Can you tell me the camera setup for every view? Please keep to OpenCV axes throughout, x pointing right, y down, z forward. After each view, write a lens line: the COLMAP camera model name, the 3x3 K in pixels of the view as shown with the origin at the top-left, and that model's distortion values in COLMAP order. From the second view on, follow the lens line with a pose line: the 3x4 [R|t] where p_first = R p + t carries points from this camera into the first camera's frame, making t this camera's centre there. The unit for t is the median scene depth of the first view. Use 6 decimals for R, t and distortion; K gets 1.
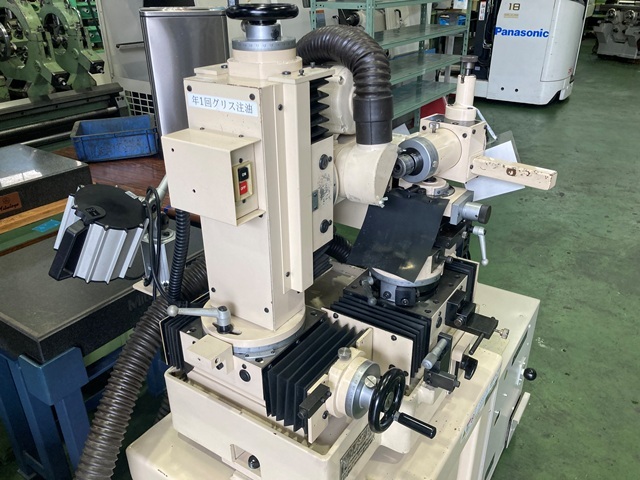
lens RADIAL K [[517.7, 0, 317.3], [0, 517.7, 248.7], [0, 0, 1]] dist [0.048984, -0.002467]
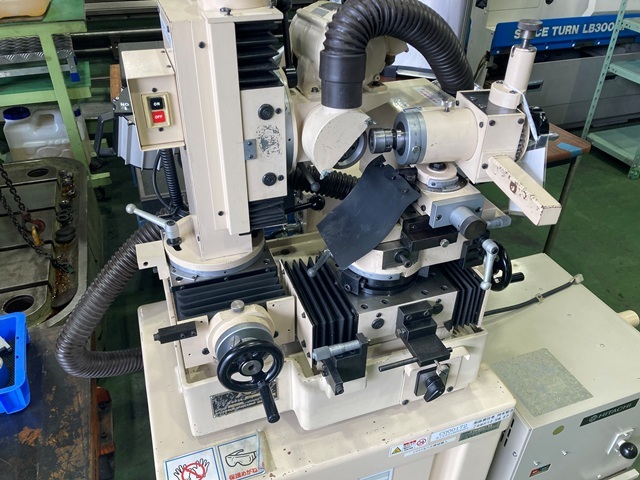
lens RADIAL K [[525.7, 0, 324.5], [0, 525.7, 242.4], [0, 0, 1]] dist [0.029194, -0.020572]
pose [[0.808829, 0.361251, -0.463997, 0.541553], [-0.292958, 0.931705, 0.214713, -0.158414], [0.509874, -0.037734, 0.859421, 0.192320]]
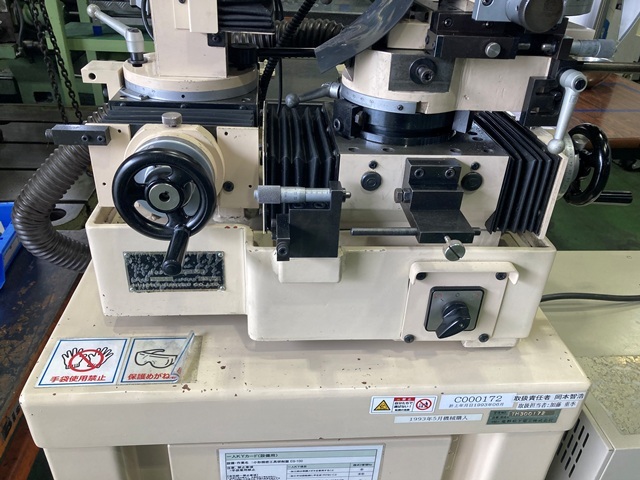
lens RADIAL K [[525.7, 0, 324.5], [0, 525.7, 242.4], [0, 0, 1]] dist [0.029194, -0.020572]
pose [[0.626800, 0.438122, -0.644337, 0.623203], [-0.407209, 0.889217, 0.208504, 0.104716], [0.664306, 0.131689, 0.735769, 0.562412]]
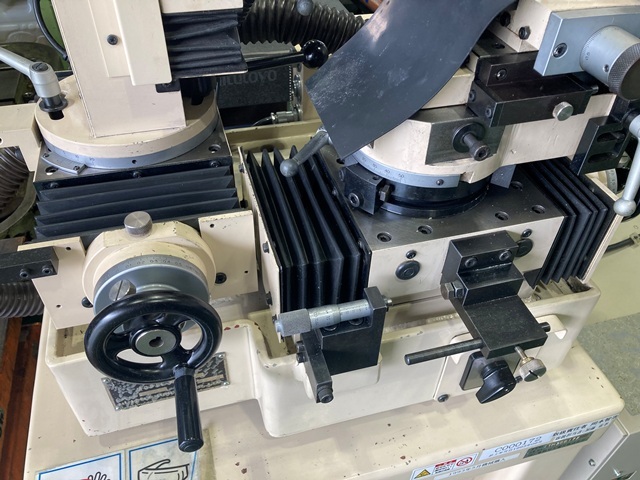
lens RADIAL K [[526.0, 0, 320.0], [0, 526.0, 240.0], [0, 0, 1]] dist [0.021958, -0.004373]
pose [[0.764700, 0.458160, -0.453126, 0.385769], [-0.323260, 0.881059, 0.345309, -0.020740], [0.557438, -0.117581, 0.821850, 0.586883]]
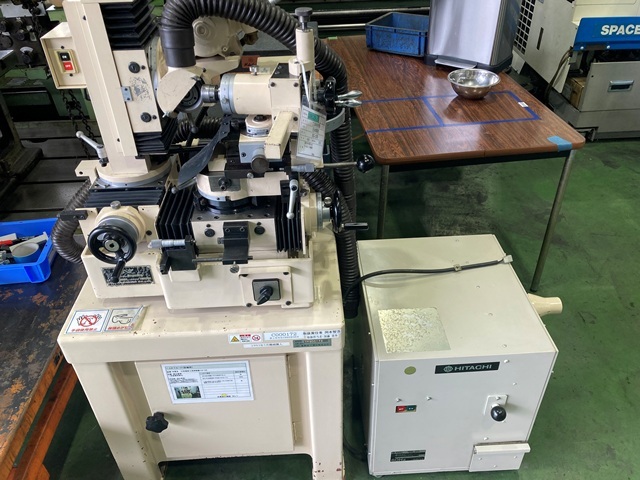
lens RADIAL K [[525.7, 0, 324.5], [0, 525.7, 242.4], [0, 0, 1]] dist [0.029194, -0.020572]
pose [[0.596125, 0.468364, -0.652127, 1.225824], [-0.348728, 0.882650, 0.315147, -0.321332], [0.723203, 0.039548, 0.689502, 0.368335]]
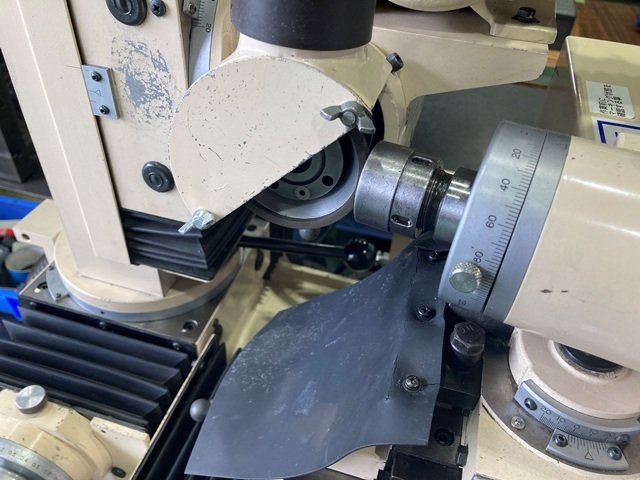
lens RADIAL K [[525.7, 0, 324.5], [0, 525.7, 242.4], [0, 0, 1]] dist [0.029194, -0.020572]
pose [[0.303978, 0.646687, -0.699567, 0.338644], [-0.484928, 0.737099, 0.470669, -0.237777], [0.820026, 0.196166, 0.537659, 0.820801]]
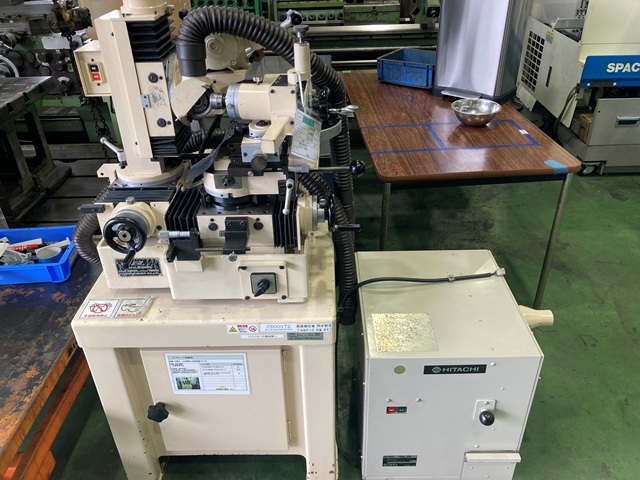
lens RADIAL K [[526.0, 0, 320.0], [0, 526.0, 240.0], [0, 0, 1]] dist [0.021958, -0.004373]
pose [[0.551702, 0.432060, -0.713407, 1.381771], [-0.361729, 0.894680, 0.262107, -0.281185], [0.751517, 0.113455, 0.649885, 0.355939]]
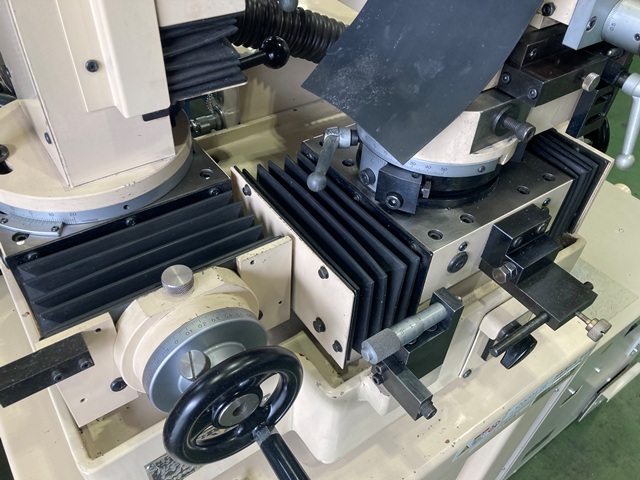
lens RADIAL K [[525.7, 0, 324.5], [0, 525.7, 242.4], [0, 0, 1]] dist [0.029194, -0.020572]
pose [[0.935090, 0.288886, -0.205307, 0.220334], [-0.219764, 0.927111, 0.303593, 0.010041], [0.278046, -0.238768, 0.930420, 0.554251]]
